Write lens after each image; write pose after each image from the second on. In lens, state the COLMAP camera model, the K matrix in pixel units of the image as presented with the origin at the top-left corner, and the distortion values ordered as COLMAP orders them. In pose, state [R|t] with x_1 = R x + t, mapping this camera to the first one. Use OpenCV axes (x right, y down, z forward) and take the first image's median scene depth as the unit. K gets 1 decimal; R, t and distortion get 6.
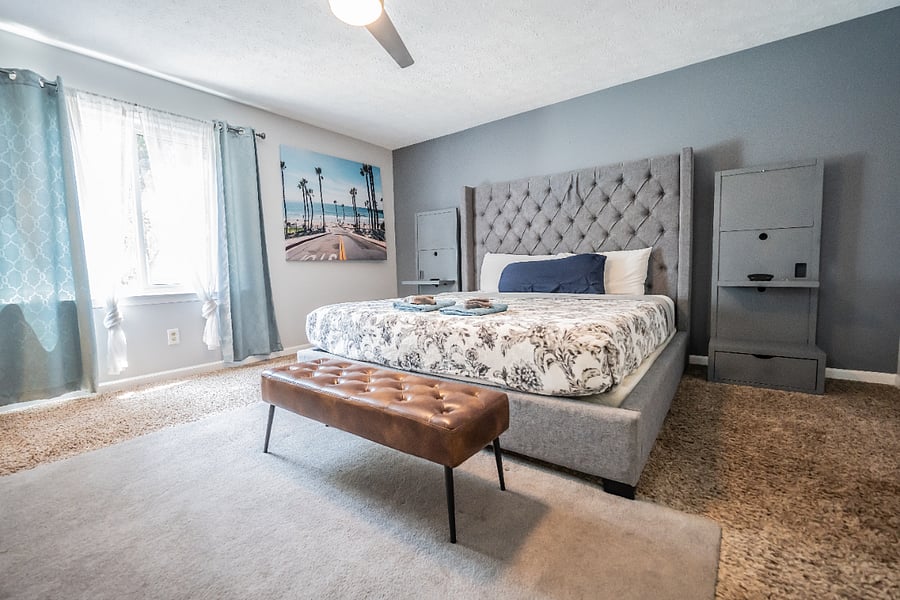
lens RADIAL K [[368.3, 0, 449.7], [0, 368.3, 300.3], [0, 0, 1]] dist [-0.021676, 0.000633]
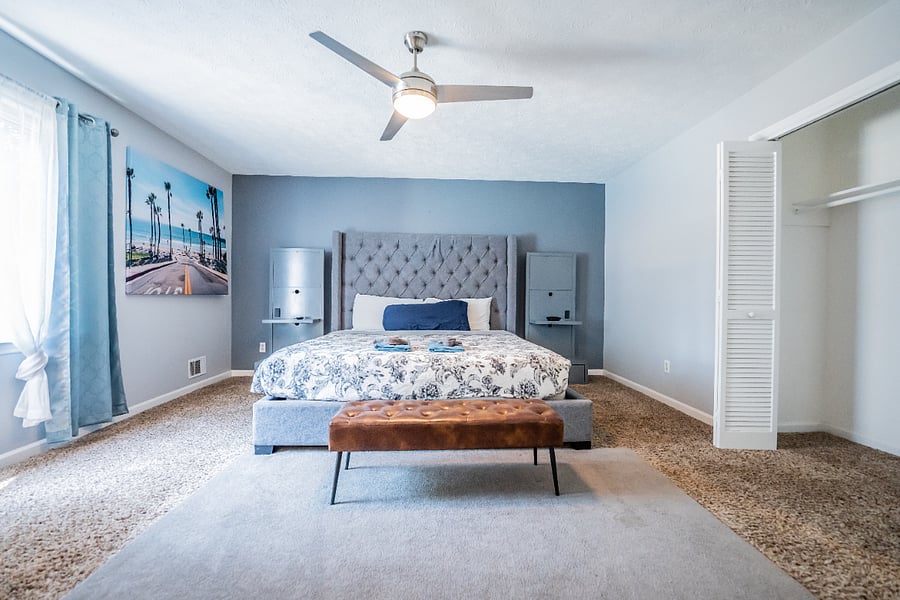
lens RADIAL K [[368.3, 0, 430.3], [0, 368.3, 305.1], [0, 0, 1]] dist [-0.021676, 0.000633]
pose [[0.781057, 0.018604, 0.624183, -0.639932], [0.025469, 0.997775, -0.061609, -0.035414], [-0.623940, 0.064017, 0.778845, 0.023281]]
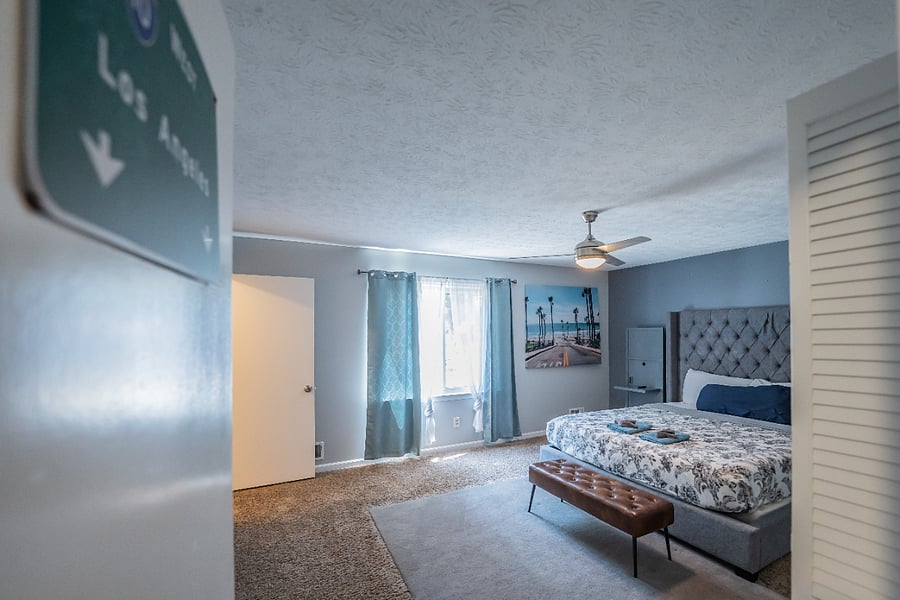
lens RADIAL K [[397.0, 0, 506.6], [0, 397.0, 335.6], [0, 0, 1]] dist [-0.025178, -0.000382]
pose [[0.923629, 0.018995, -0.382817, 0.067232], [-0.045884, 0.997069, -0.061229, -0.205466], [0.380532, 0.074118, 0.921793, -0.572048]]
